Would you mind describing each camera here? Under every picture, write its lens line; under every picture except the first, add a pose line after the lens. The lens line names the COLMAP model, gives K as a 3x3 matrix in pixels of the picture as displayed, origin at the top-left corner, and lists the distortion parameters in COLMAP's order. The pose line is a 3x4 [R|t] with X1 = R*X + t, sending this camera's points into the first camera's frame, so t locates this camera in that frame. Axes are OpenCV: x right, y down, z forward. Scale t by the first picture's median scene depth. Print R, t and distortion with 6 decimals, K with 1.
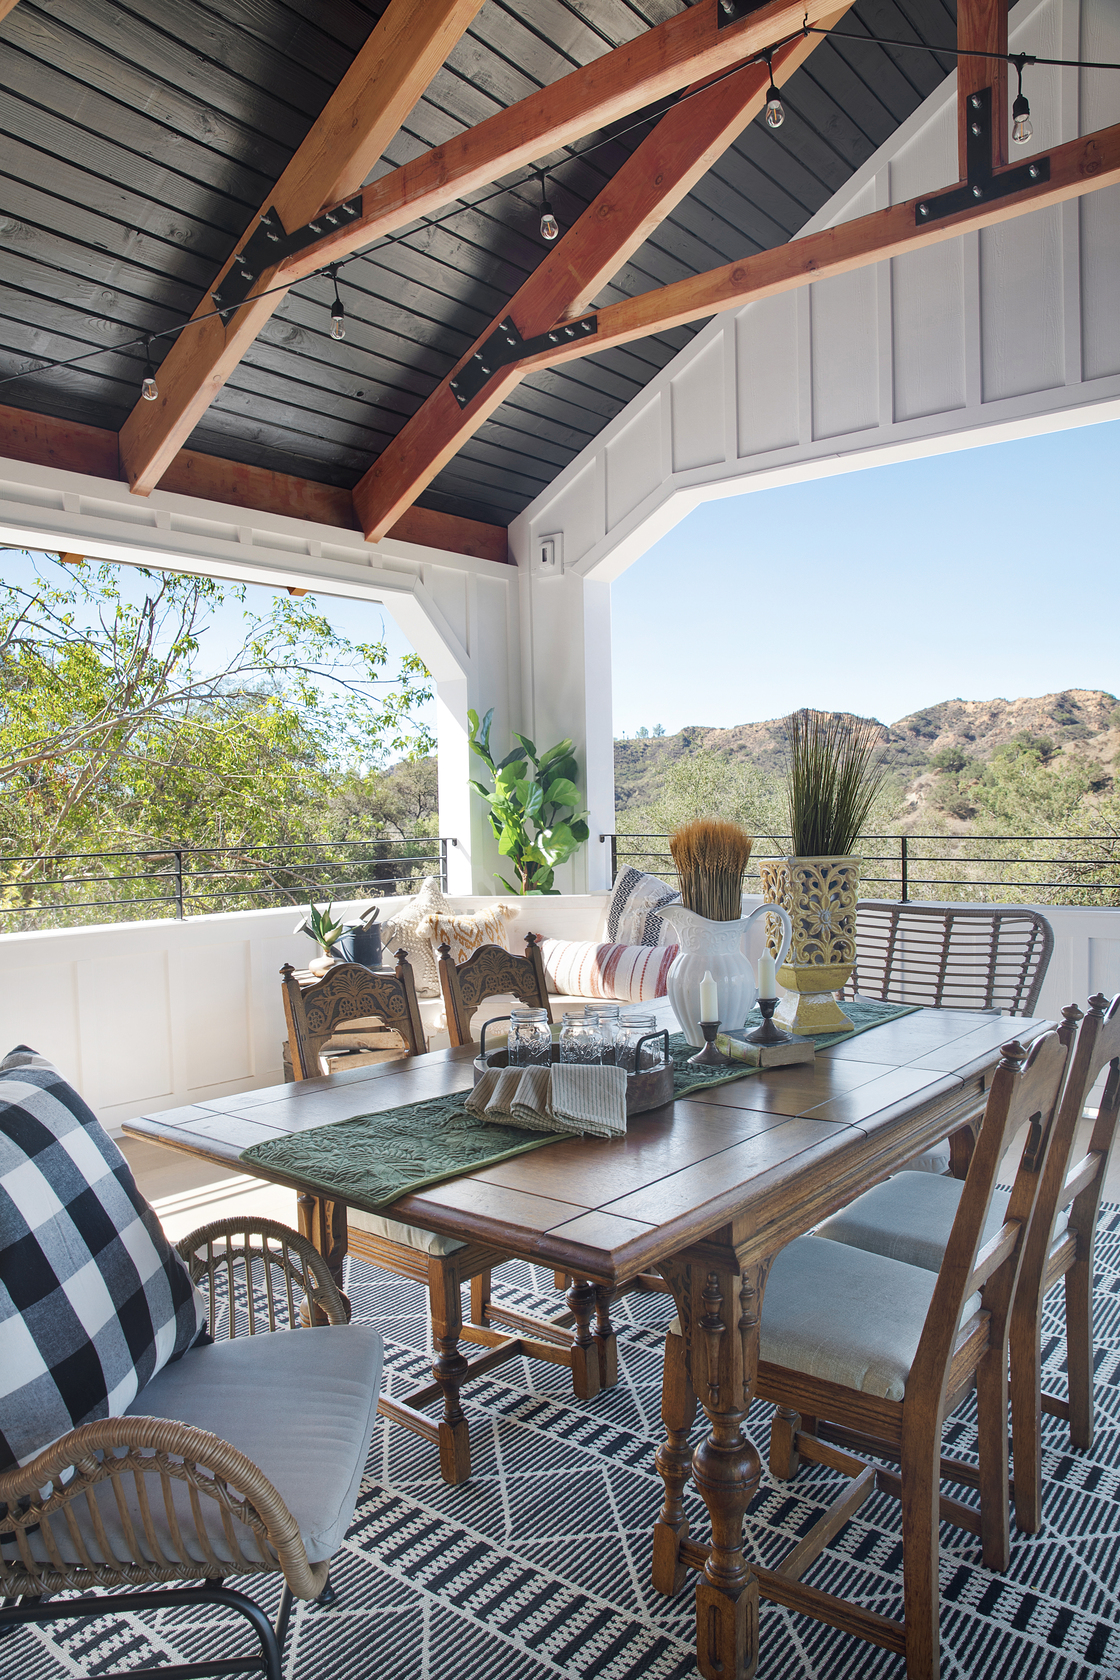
lens RADIAL K [[1169.2, 0, 560.0], [0, 1169.2, 840.0], [0, 0, 1]] dist [-0.074275, 0.095450]
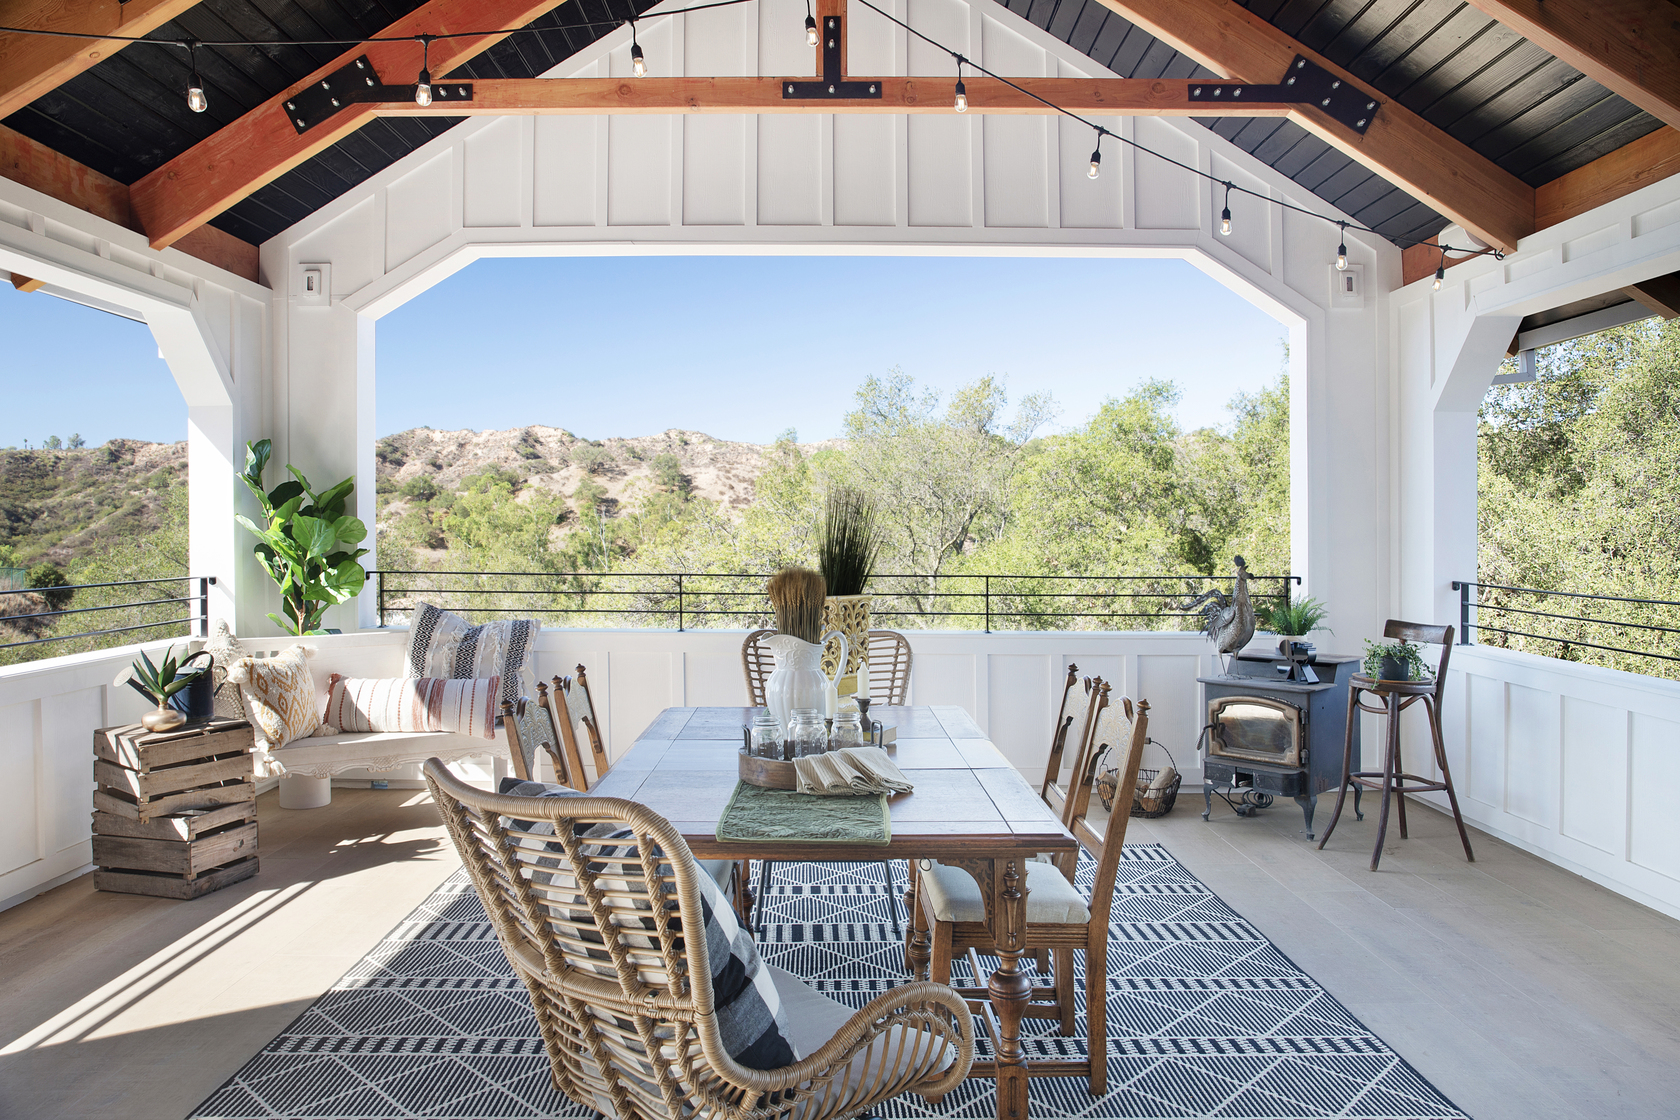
lens RADIAL K [[1169.2, 0, 840.0], [0, 1169.2, 560.0], [0, 0, 1]] dist [-0.074275, 0.095450]
pose [[0.785646, 0.006060, 0.618646, -0.300410], [-0.000110, 0.999953, -0.009655, -0.006382], [-0.618676, 0.007517, 0.785610, -0.030056]]
